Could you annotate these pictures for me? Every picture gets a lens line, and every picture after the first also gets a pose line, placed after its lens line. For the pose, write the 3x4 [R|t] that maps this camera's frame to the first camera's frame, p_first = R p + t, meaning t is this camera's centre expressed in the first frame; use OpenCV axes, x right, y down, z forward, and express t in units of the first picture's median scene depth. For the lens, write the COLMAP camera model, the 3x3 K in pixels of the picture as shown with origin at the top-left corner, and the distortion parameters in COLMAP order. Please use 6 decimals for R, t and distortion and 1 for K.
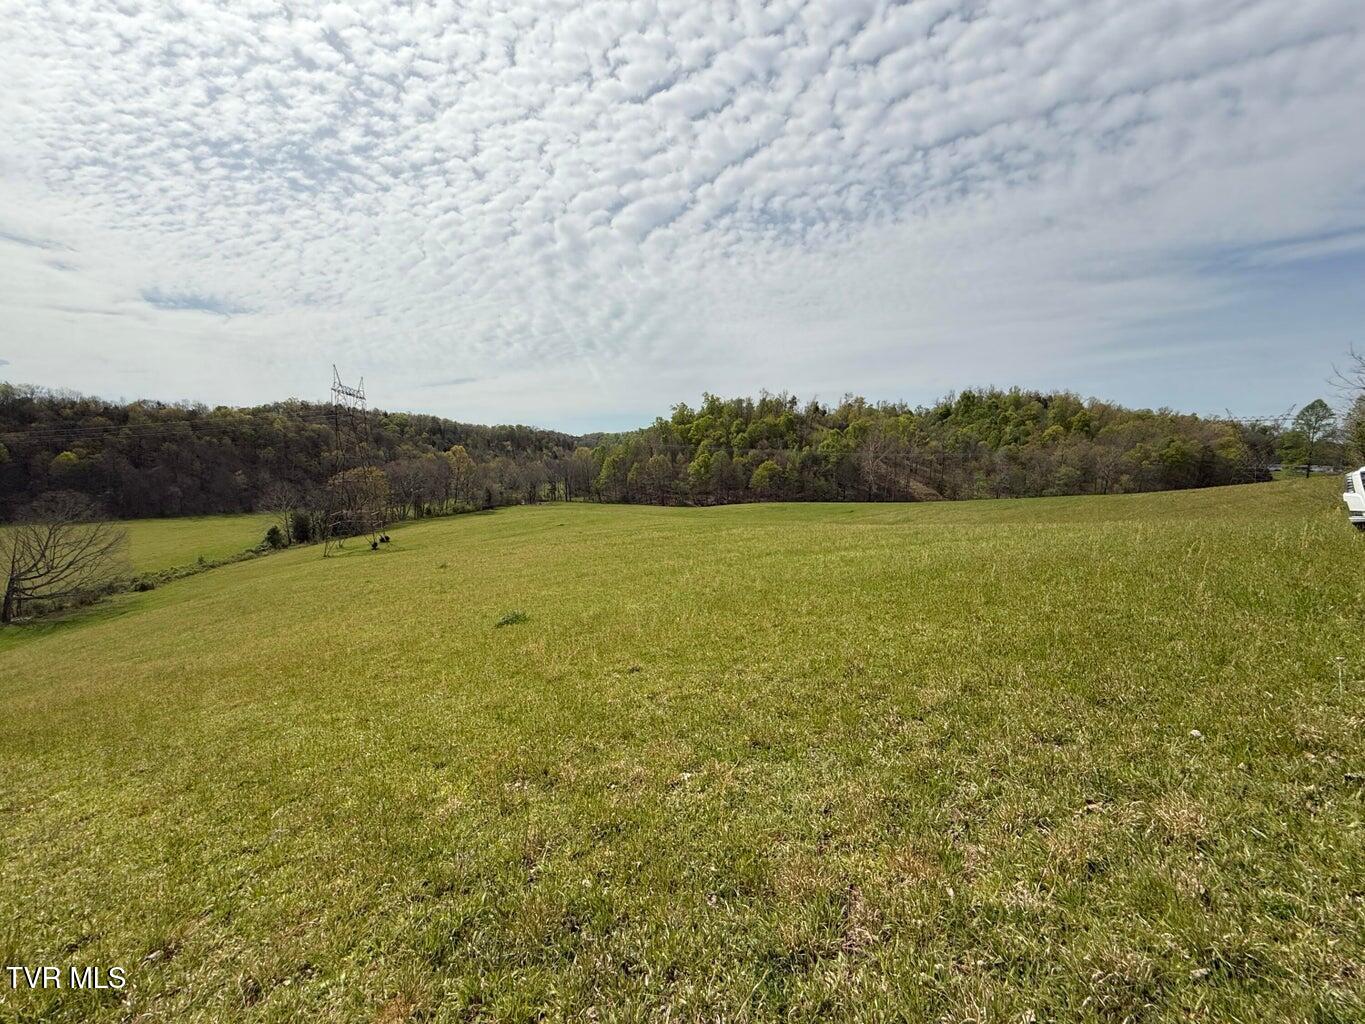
lens RADIAL K [[547.5, 0, 677.4], [0, 547.5, 510.2], [0, 0, 1]] dist [0.006813, -0.001881]
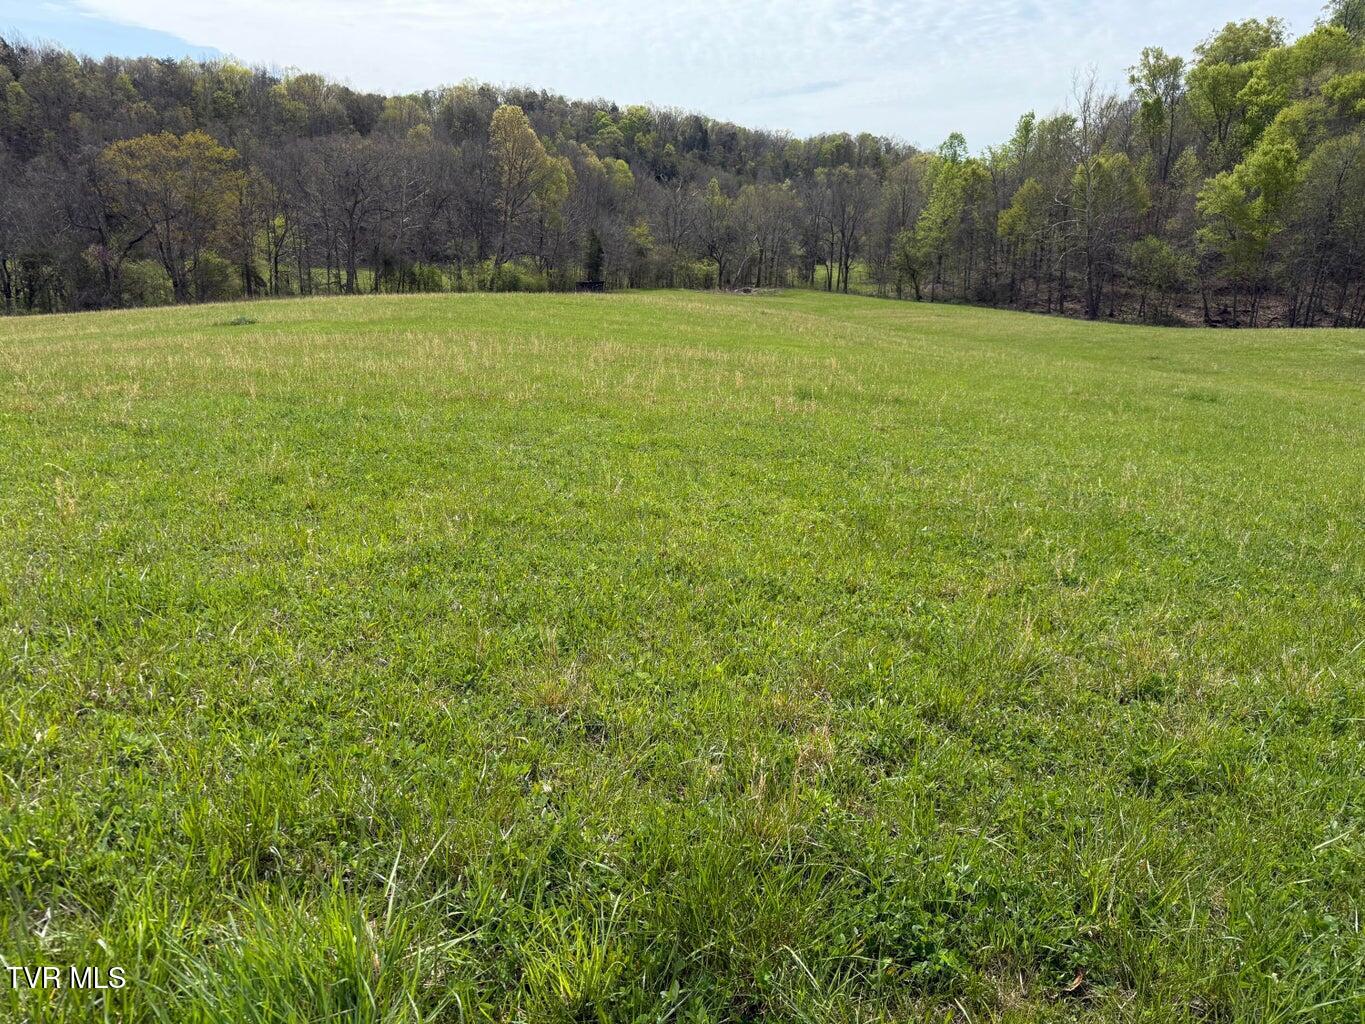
lens RADIAL K [[937.7, 0, 699.1], [0, 937.7, 520.6], [0, 0, 1]] dist [0.000827, 0.002242]
pose [[0.864496, 0.176047, -0.470802, 0.268555], [-0.082138, 0.973547, 0.213215, 0.042224], [0.495883, -0.145653, 0.856087, 1.986601]]
